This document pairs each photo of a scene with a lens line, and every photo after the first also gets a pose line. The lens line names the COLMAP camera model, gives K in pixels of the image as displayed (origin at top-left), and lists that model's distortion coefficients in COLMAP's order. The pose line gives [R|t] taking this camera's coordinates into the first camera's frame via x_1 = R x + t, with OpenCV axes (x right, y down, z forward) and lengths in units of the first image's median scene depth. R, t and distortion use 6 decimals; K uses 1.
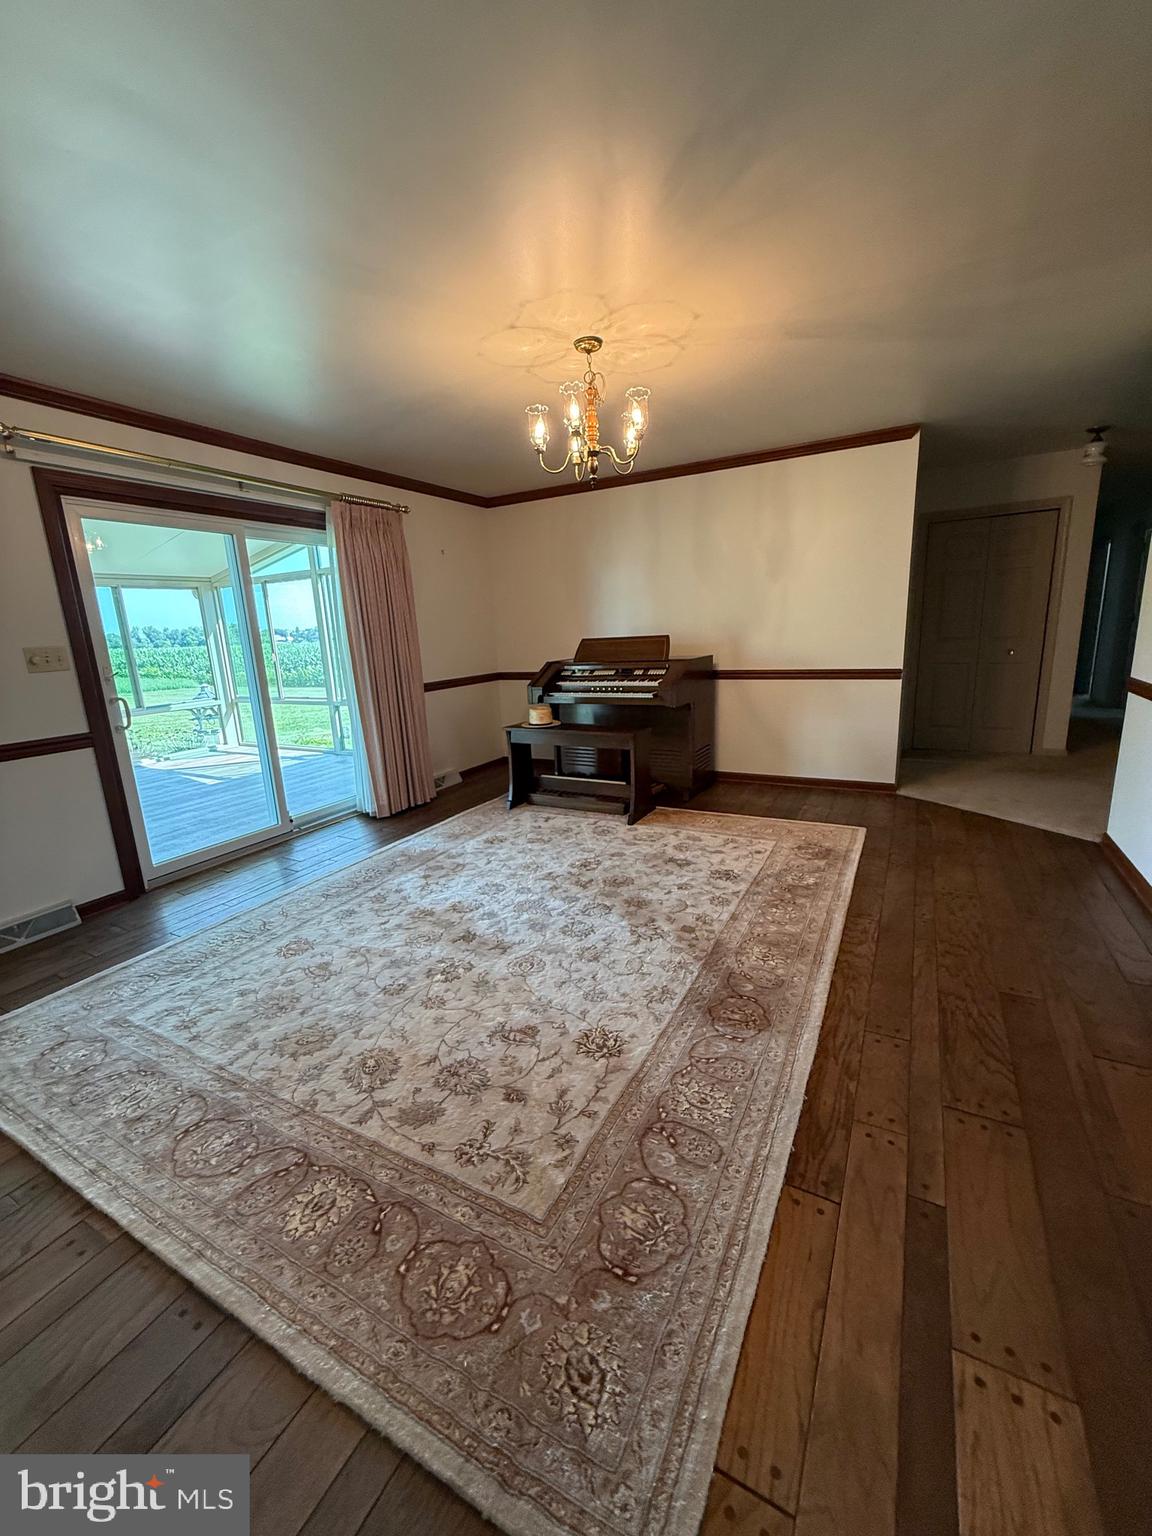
lens RADIAL K [[611.3, 0, 575.7], [0, 611.3, 762.4], [0, 0, 1]] dist [0.001450, 0.000063]
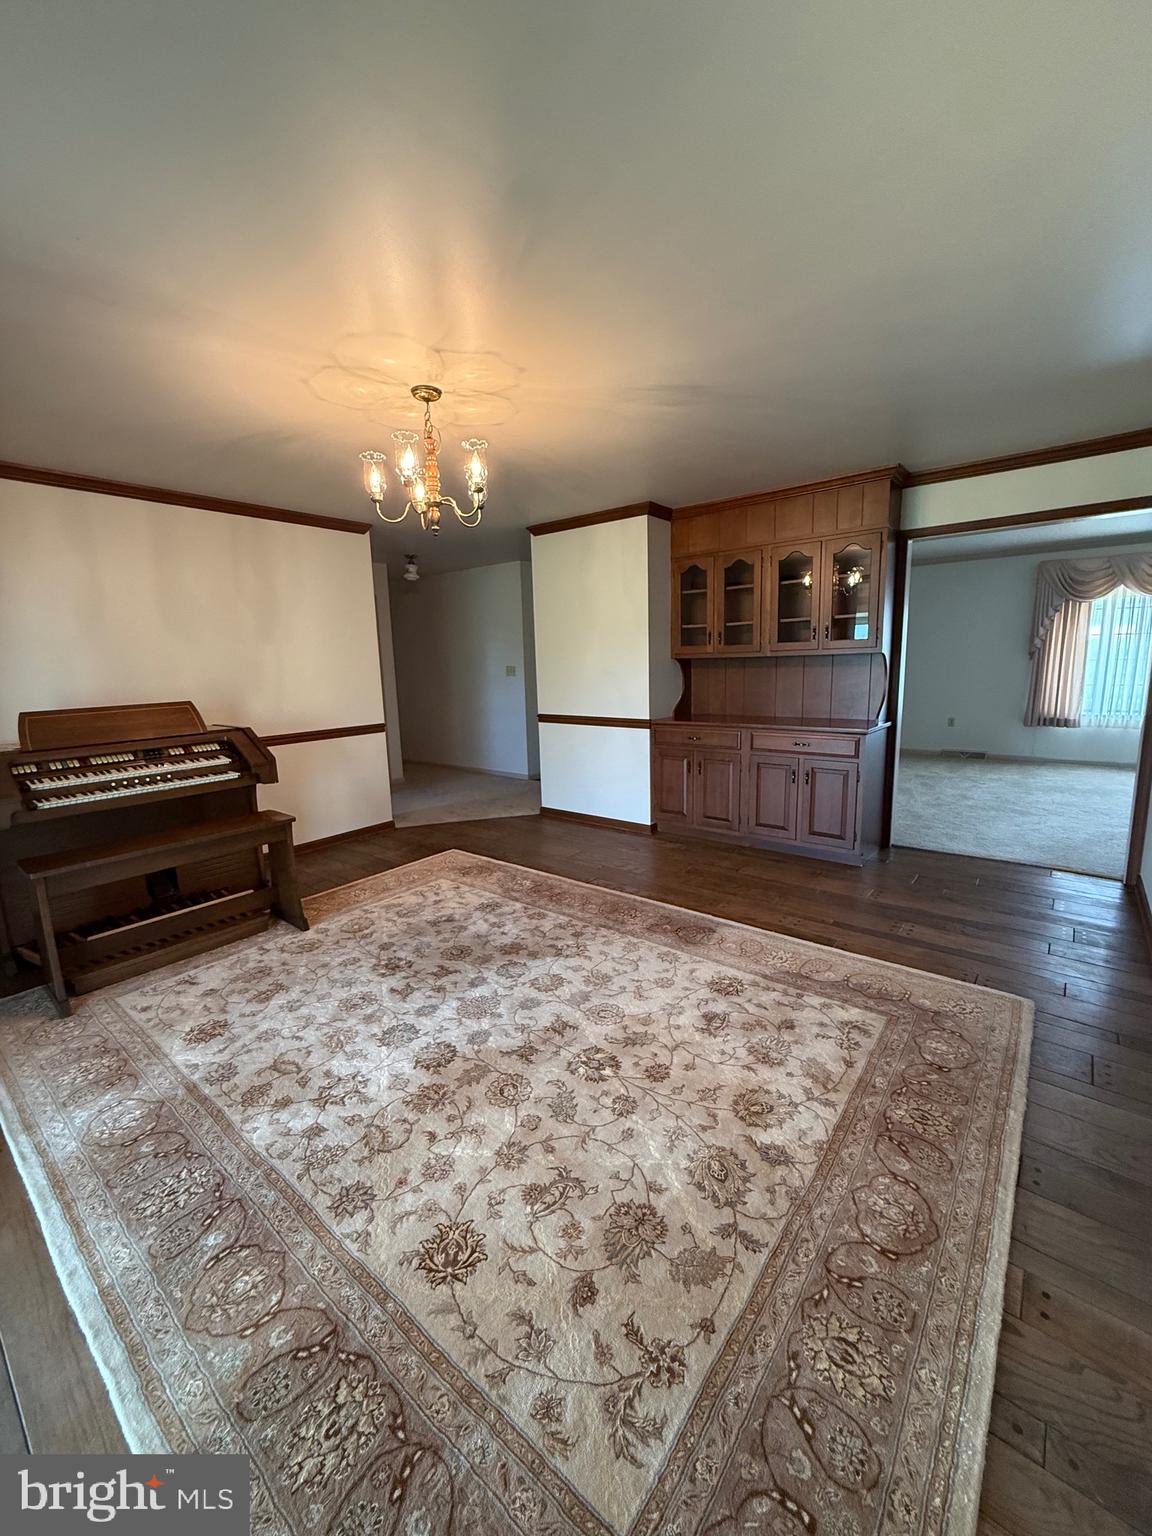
lens RADIAL K [[611.3, 0, 575.7], [0, 611.3, 762.4], [0, 0, 1]] dist [0.001450, 0.000063]
pose [[0.182990, -0.123000, 0.975390, -0.782144], [0.233563, 0.969176, 0.078398, -0.118828], [-0.954968, 0.213468, 0.206078, 0.582929]]
